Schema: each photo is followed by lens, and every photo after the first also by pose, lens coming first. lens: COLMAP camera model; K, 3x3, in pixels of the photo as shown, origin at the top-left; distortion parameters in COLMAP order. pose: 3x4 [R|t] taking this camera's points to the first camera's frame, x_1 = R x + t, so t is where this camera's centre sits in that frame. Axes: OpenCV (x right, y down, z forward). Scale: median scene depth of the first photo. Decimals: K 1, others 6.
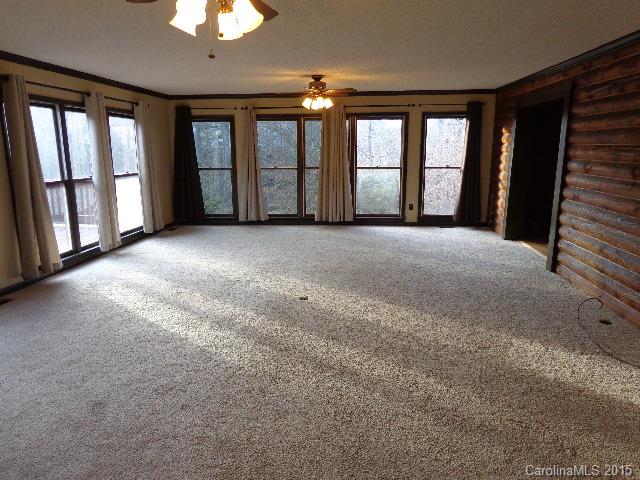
lens RADIAL K [[441.1, 0, 320.0], [0, 441.1, 240.0], [0, 0, 1]] dist [-0.003632, -0.001393]
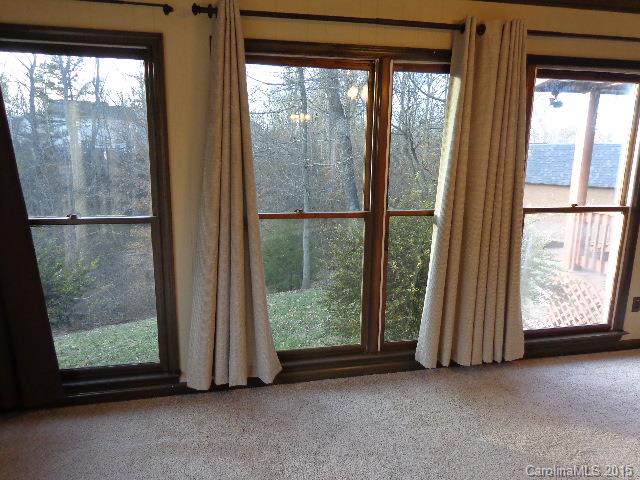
lens RADIAL K [[441.1, 0, 320.0], [0, 441.1, 240.0], [0, 0, 1]] dist [-0.003632, -0.001393]
pose [[0.951488, -0.039489, 0.305142, -0.185907], [0.045490, 0.998886, -0.012579, -0.138663], [-0.304305, 0.025849, 0.952224, 0.684373]]
